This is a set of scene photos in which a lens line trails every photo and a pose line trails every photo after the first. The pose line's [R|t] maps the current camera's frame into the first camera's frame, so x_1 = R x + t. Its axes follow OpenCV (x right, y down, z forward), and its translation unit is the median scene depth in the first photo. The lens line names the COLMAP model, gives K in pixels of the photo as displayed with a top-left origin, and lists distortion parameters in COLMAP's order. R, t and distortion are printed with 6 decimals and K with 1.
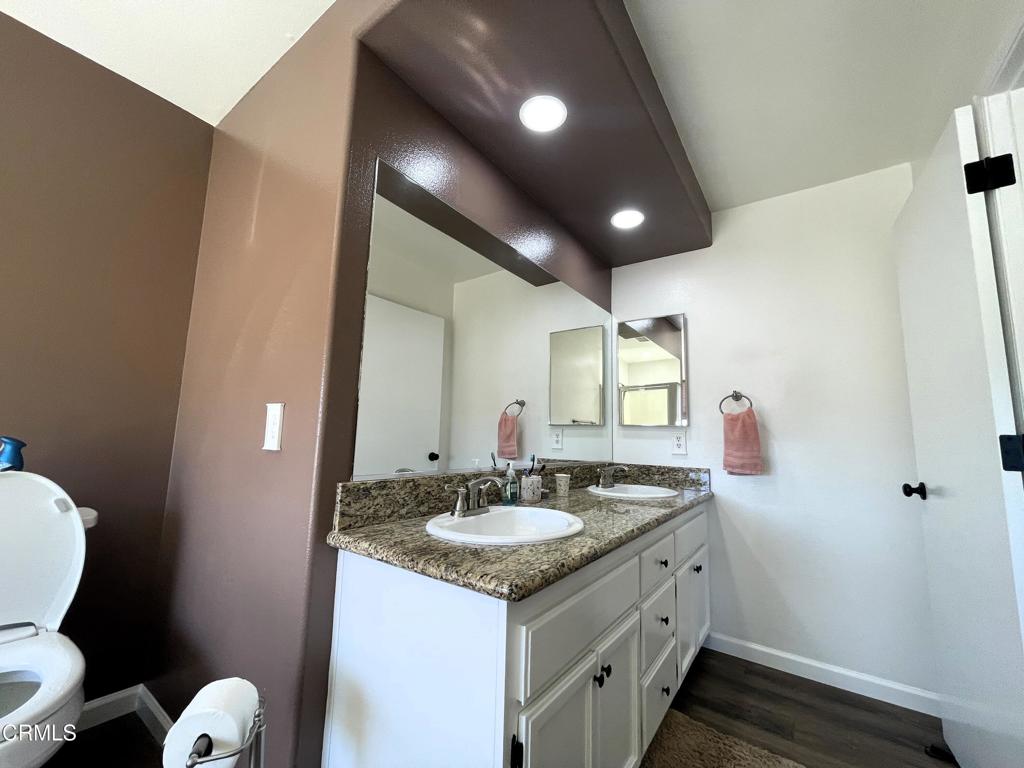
lens RADIAL K [[410.6, 0, 509.0], [0, 410.6, 379.5], [0, 0, 1]] dist [-0.012329, 0.000011]
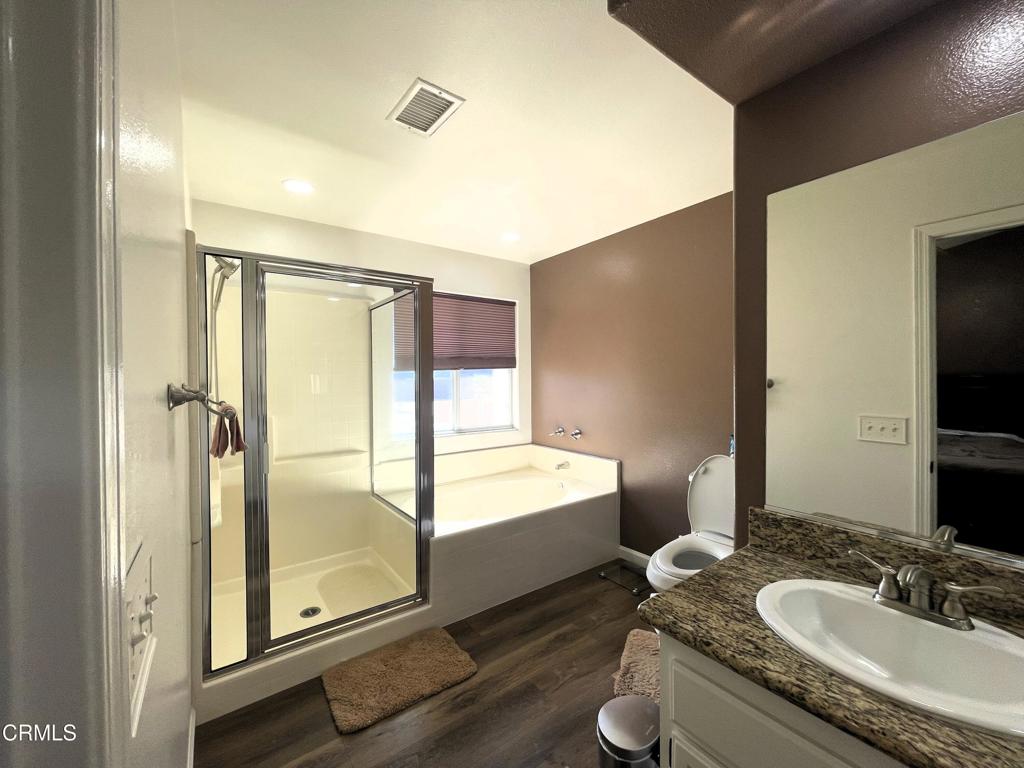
lens RADIAL K [[410.6, 0, 508.3], [0, 410.6, 381.6], [0, 0, 1]] dist [-0.012329, 0.000011]
pose [[-0.304477, -0.017091, -0.952366, 0.895748], [0.119748, 0.991220, -0.056072, -0.120722], [0.944963, -0.131117, -0.299757, 0.691955]]
